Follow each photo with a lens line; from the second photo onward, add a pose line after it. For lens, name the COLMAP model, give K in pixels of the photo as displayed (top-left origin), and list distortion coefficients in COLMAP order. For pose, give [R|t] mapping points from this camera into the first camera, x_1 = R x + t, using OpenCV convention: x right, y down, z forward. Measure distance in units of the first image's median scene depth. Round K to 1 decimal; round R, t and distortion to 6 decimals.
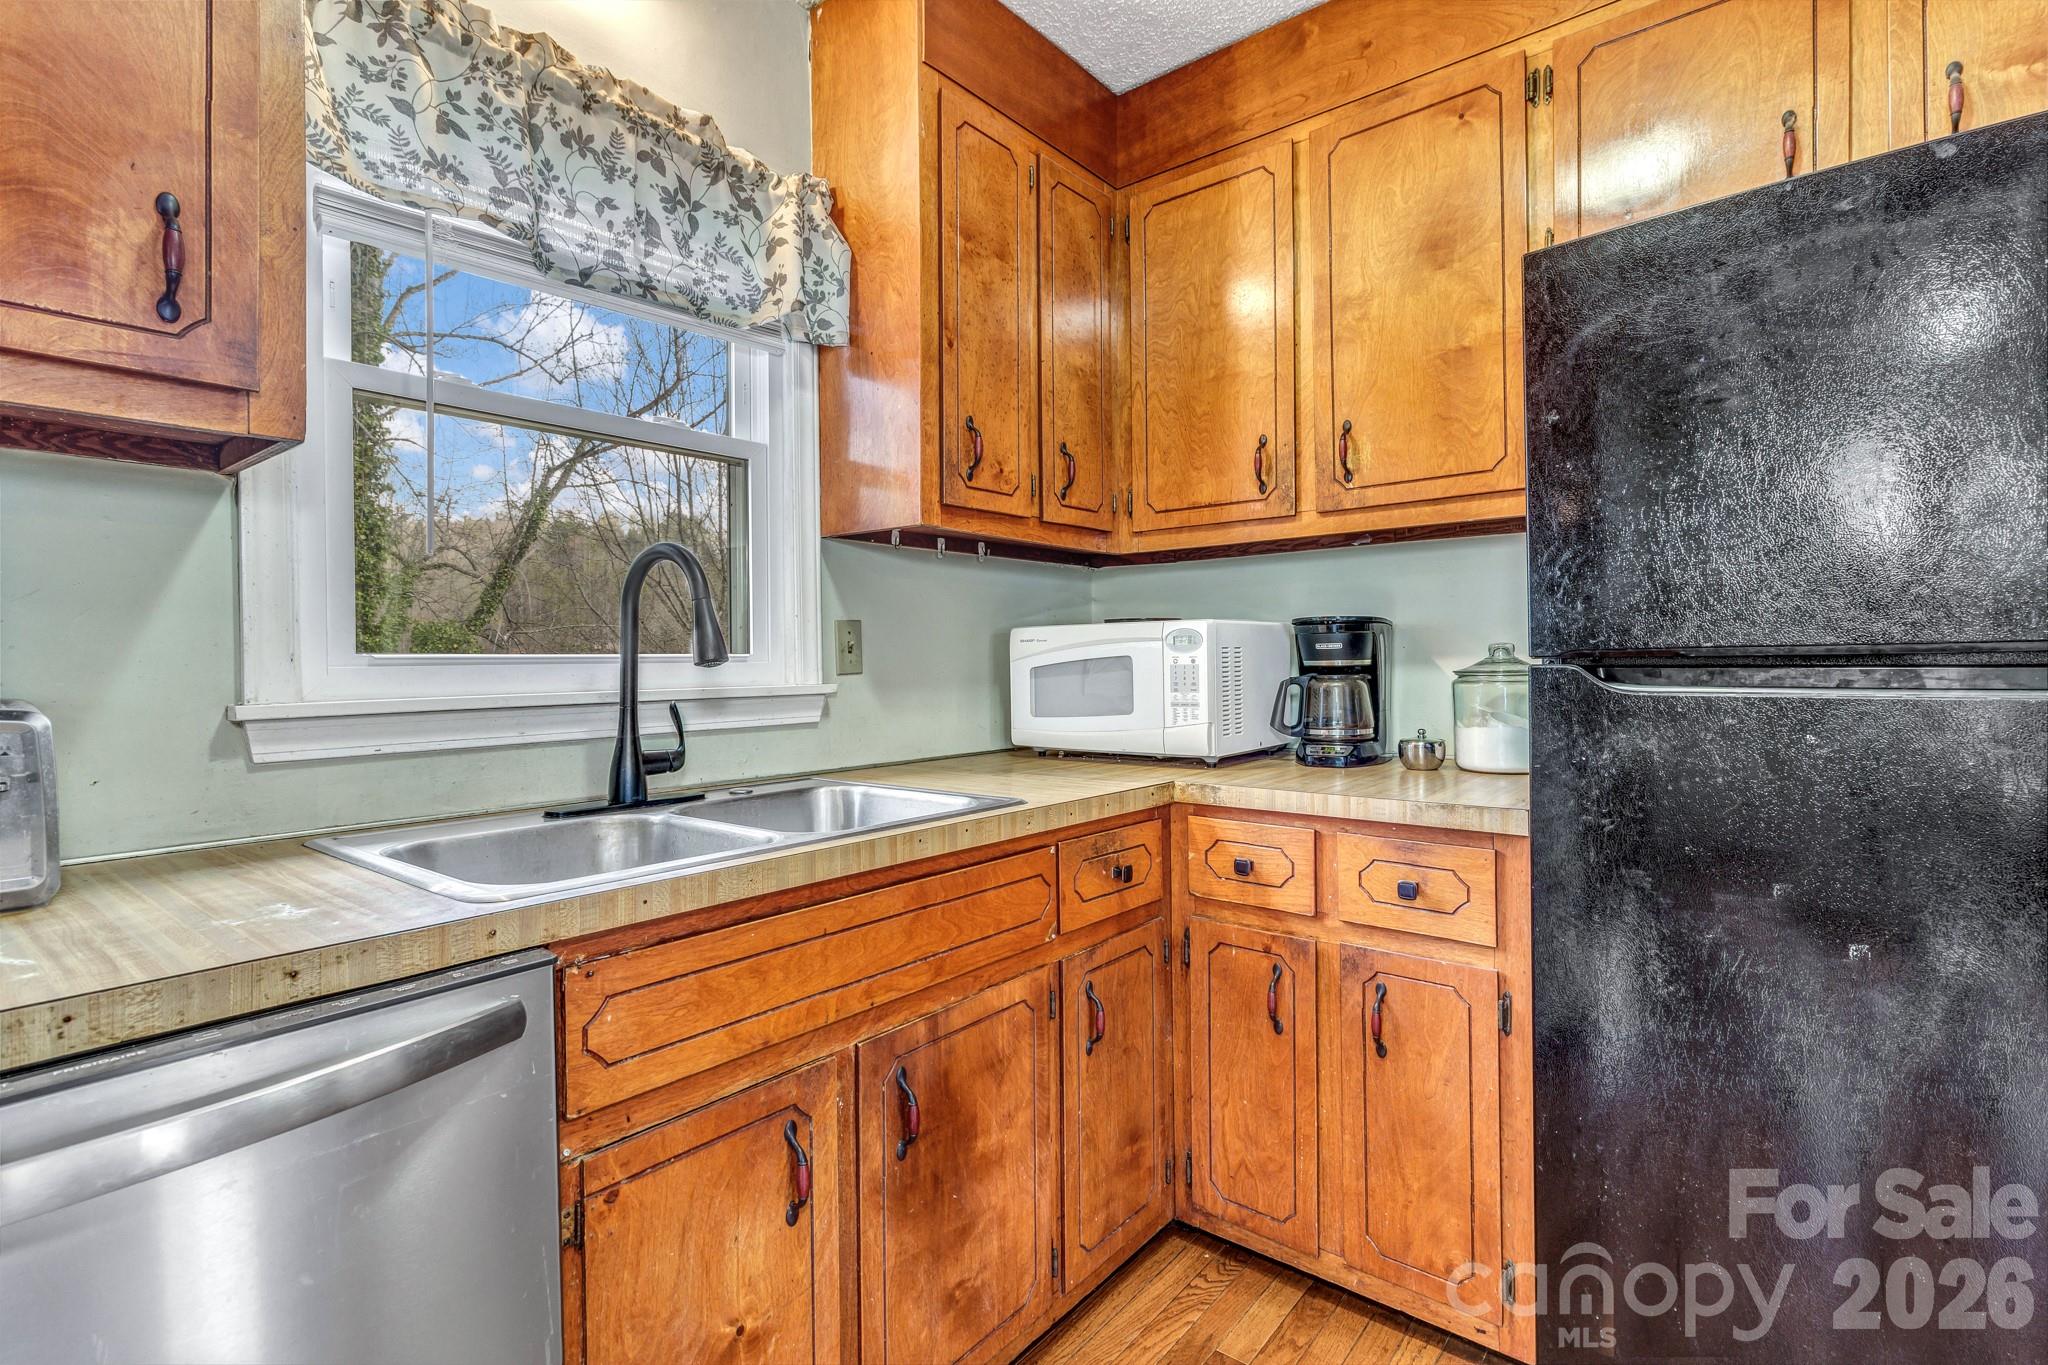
lens RADIAL K [[952.5, 0, 1030.4], [0, 952.5, 661.3], [0, 0, 1]] dist [0.002889, 0.000358]
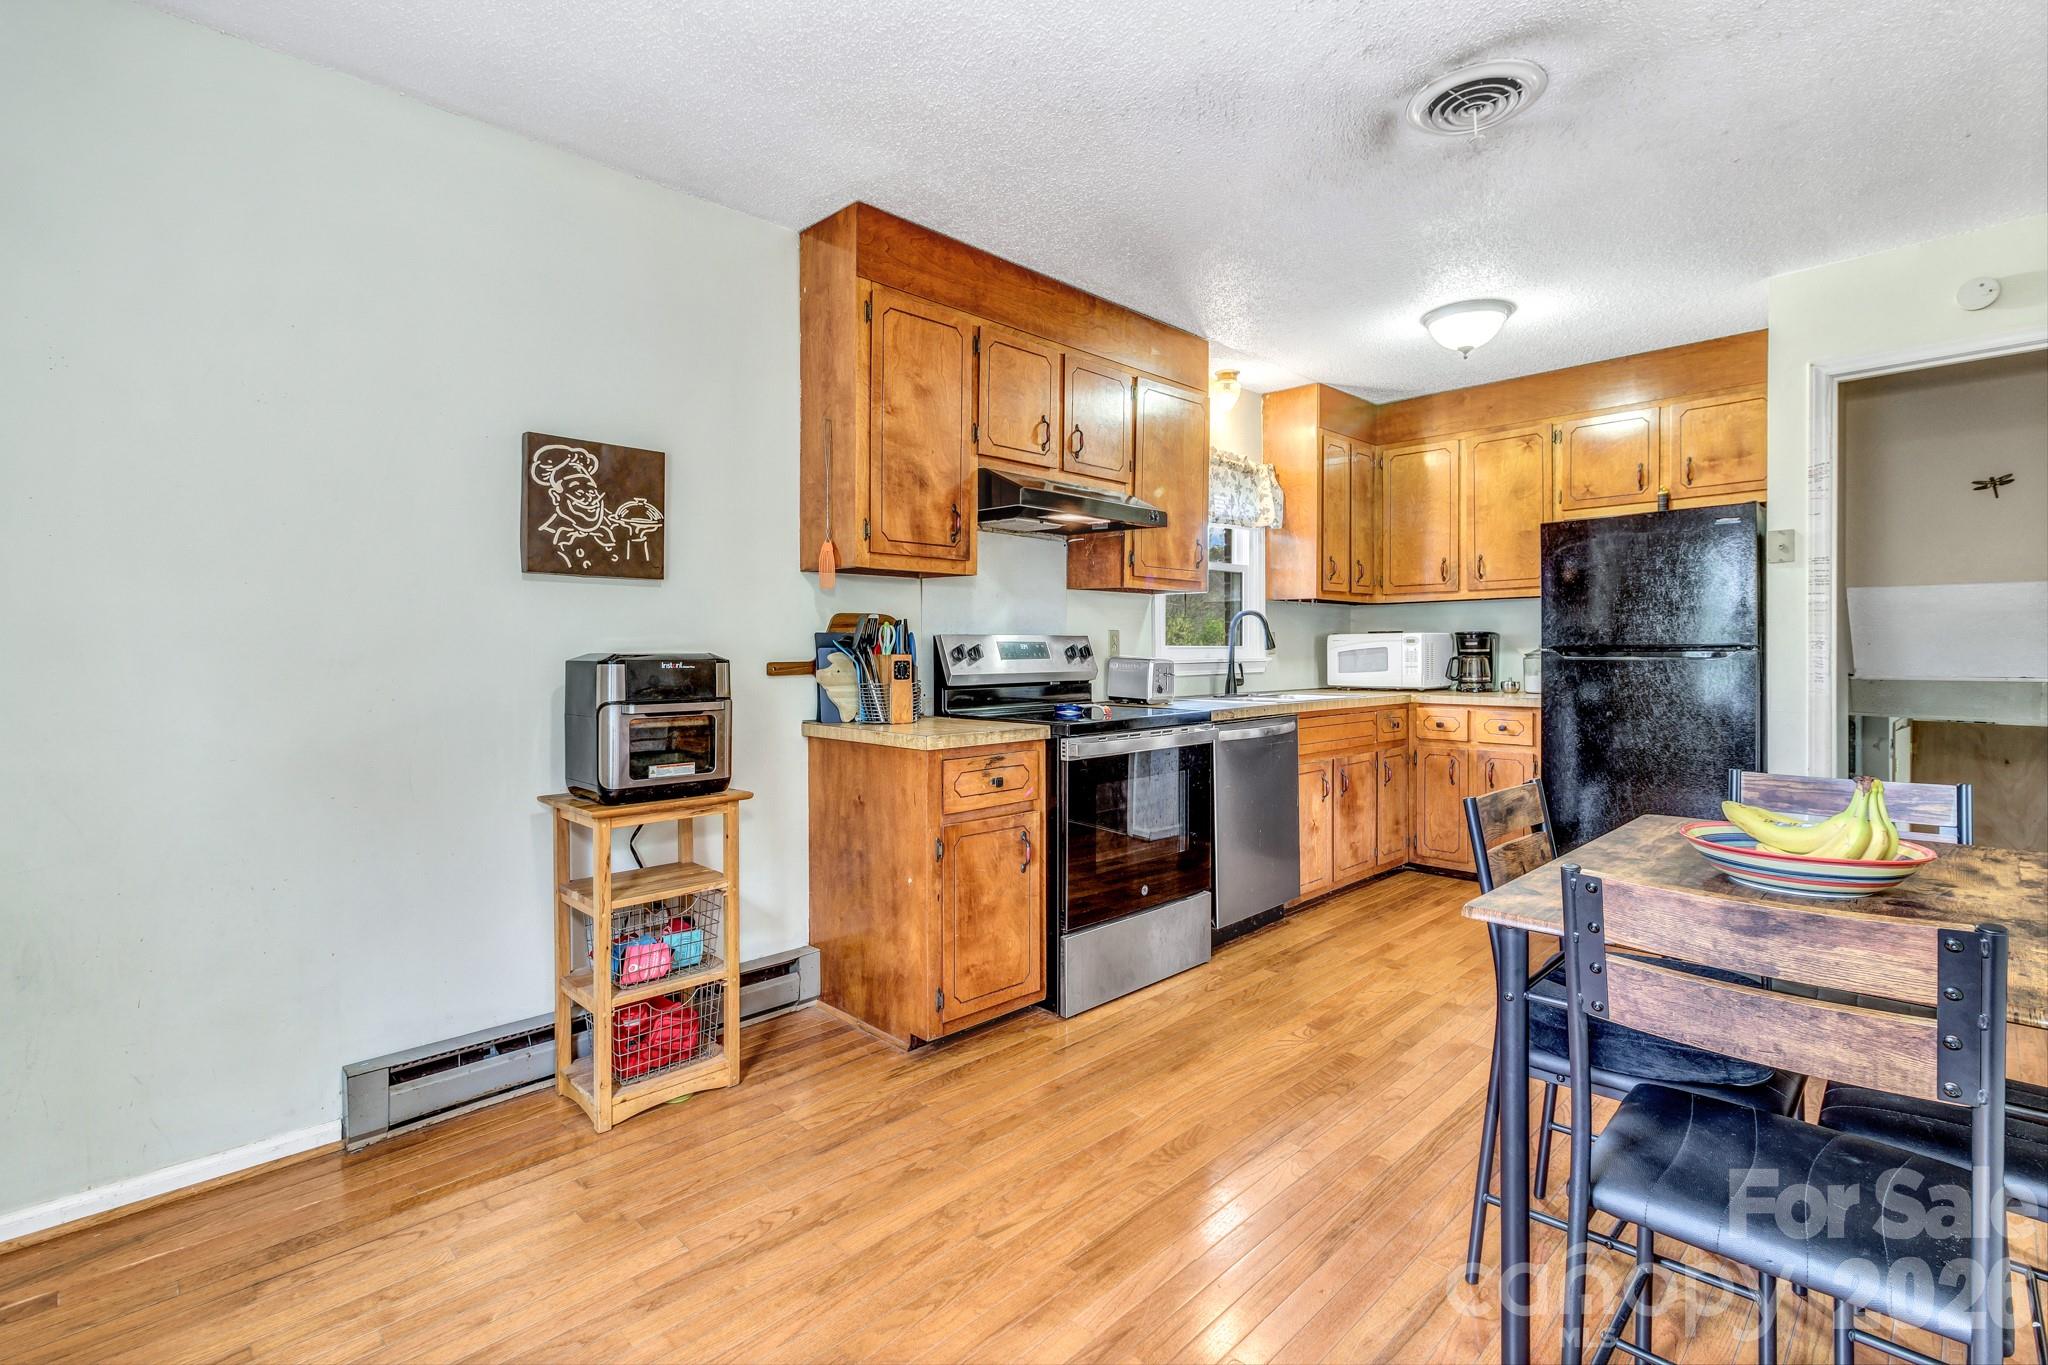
lens RADIAL K [[942.5, 0, 1029.8], [0, 942.5, 657.9], [0, 0, 1]] dist [0.001615, 0.000425]
pose [[0.994148, 0.007071, -0.107796, -0.651603], [-0.006247, 0.999949, 0.007976, 0.010112], [0.107847, -0.007255, 0.994141, -1.802756]]
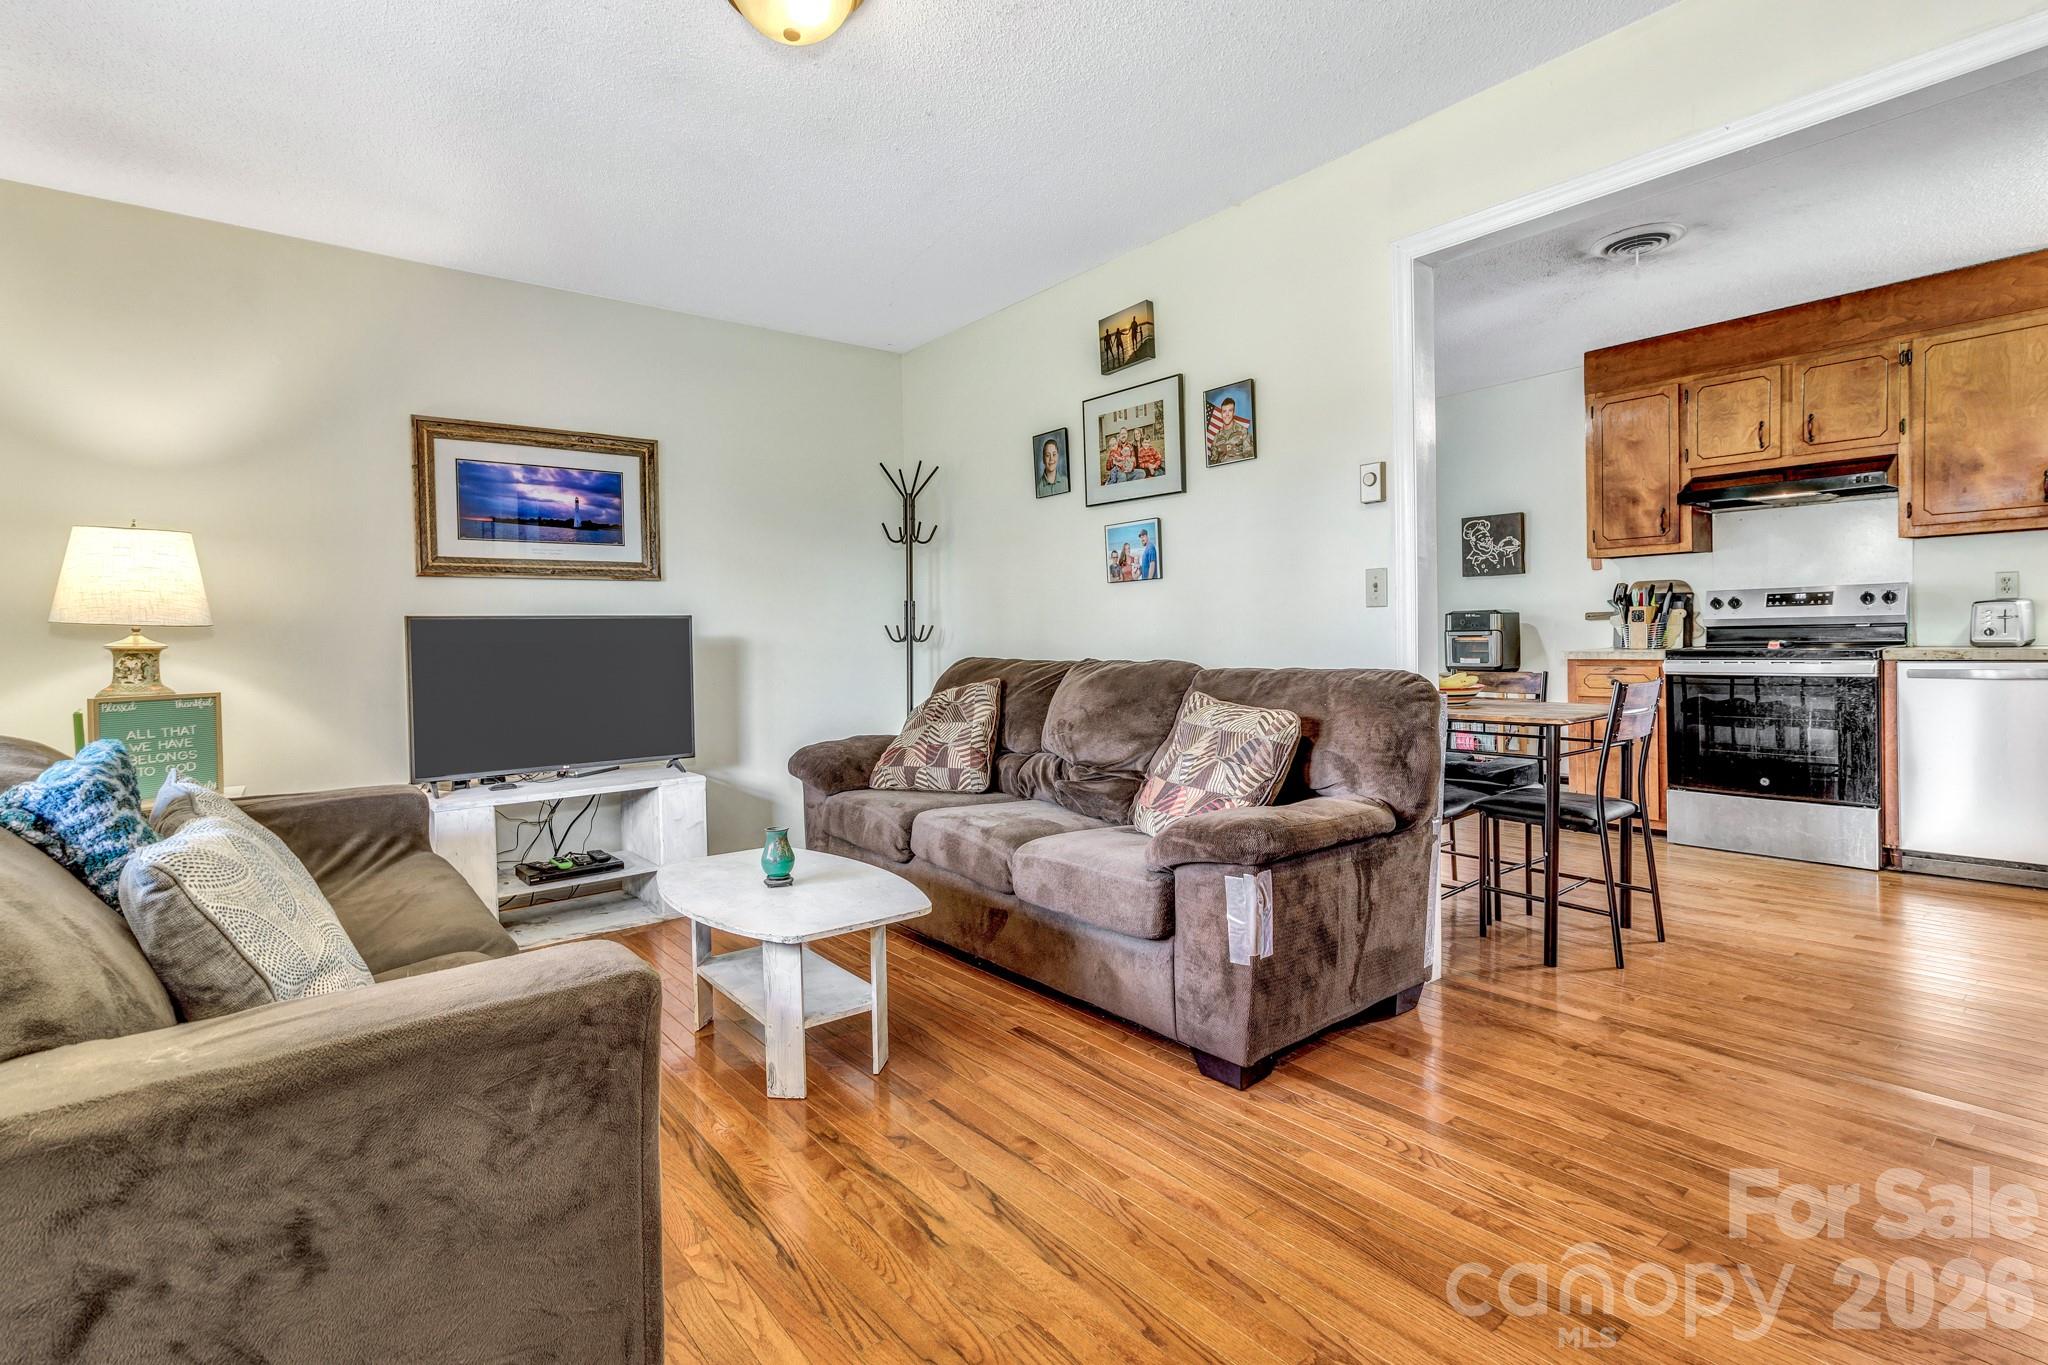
lens RADIAL K [[961.9, 0, 1047.8], [0, 961.9, 653.9], [0, 0, 1]] dist [0.001760, 0.000109]
pose [[-0.197595, 0.034994, -0.979659, 2.119139], [0.022524, 0.999261, 0.031151, 0.031931], [0.980025, -0.015911, -0.198237, -1.257981]]
